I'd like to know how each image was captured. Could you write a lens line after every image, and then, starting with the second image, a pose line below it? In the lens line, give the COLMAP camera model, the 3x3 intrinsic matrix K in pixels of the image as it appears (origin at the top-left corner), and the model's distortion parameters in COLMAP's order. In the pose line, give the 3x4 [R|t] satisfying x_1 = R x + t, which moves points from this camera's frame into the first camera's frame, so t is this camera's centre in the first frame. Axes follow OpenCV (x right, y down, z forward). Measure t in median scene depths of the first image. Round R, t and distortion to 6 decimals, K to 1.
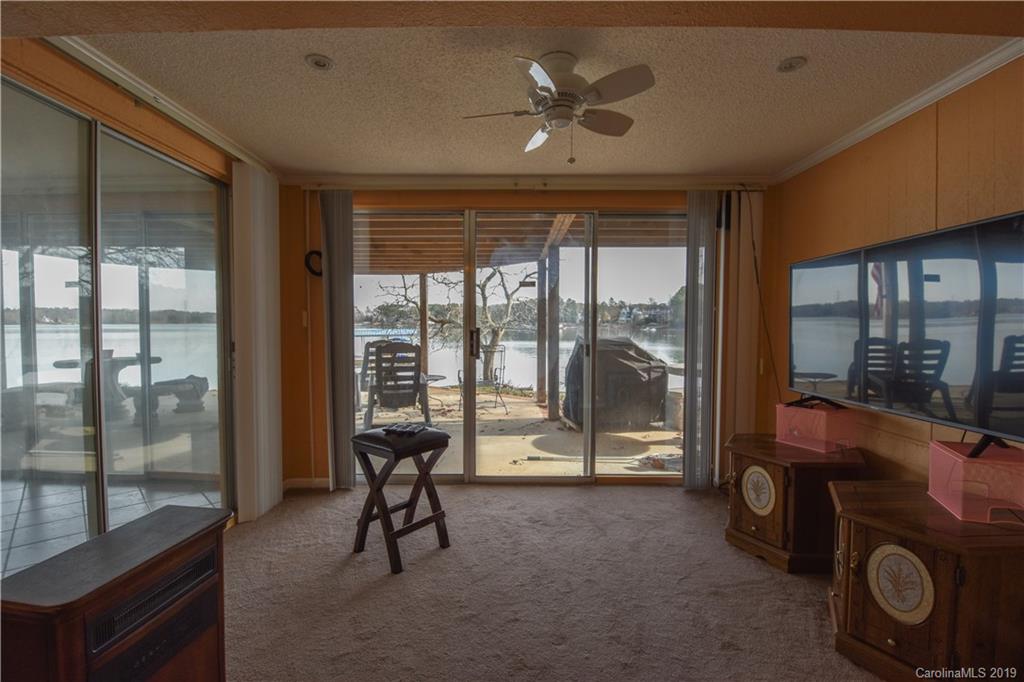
lens RADIAL K [[451.9, 0, 515.2], [0, 451.9, 342.3], [0, 0, 1]] dist [-0.013357, -0.003034]
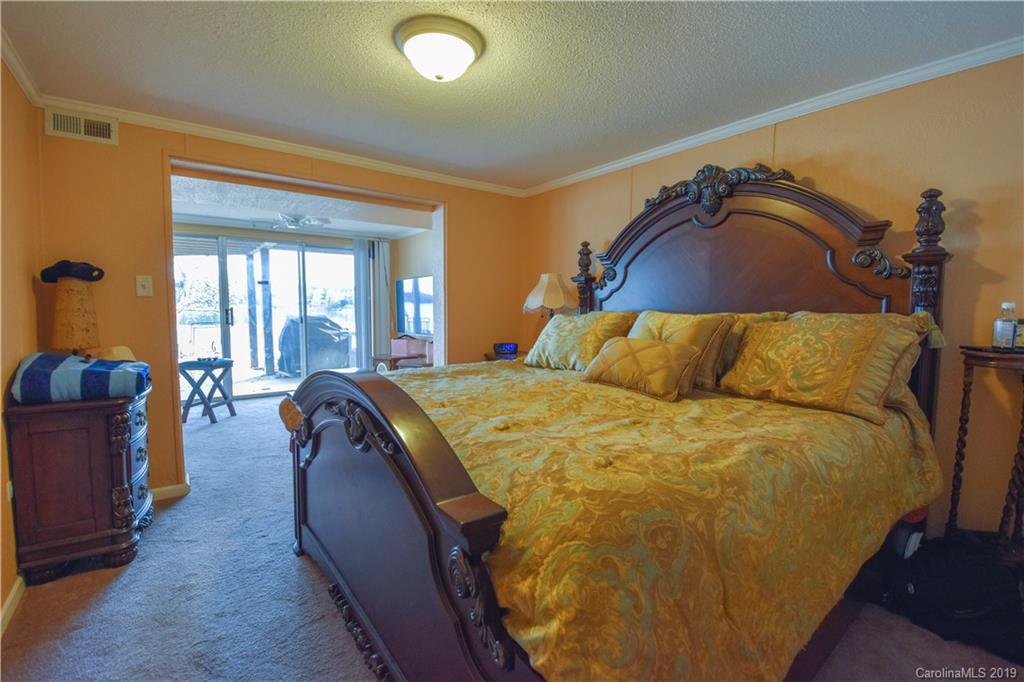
lens RADIAL K [[451.9, 0, 516.2], [0, 451.9, 340.7], [0, 0, 1]] dist [-0.013357, -0.003034]
pose [[0.797341, -0.042334, 0.602043, -0.228079], [0.020351, 0.998856, 0.043284, 0.038719], [-0.603186, -0.022260, 0.797290, -0.901635]]
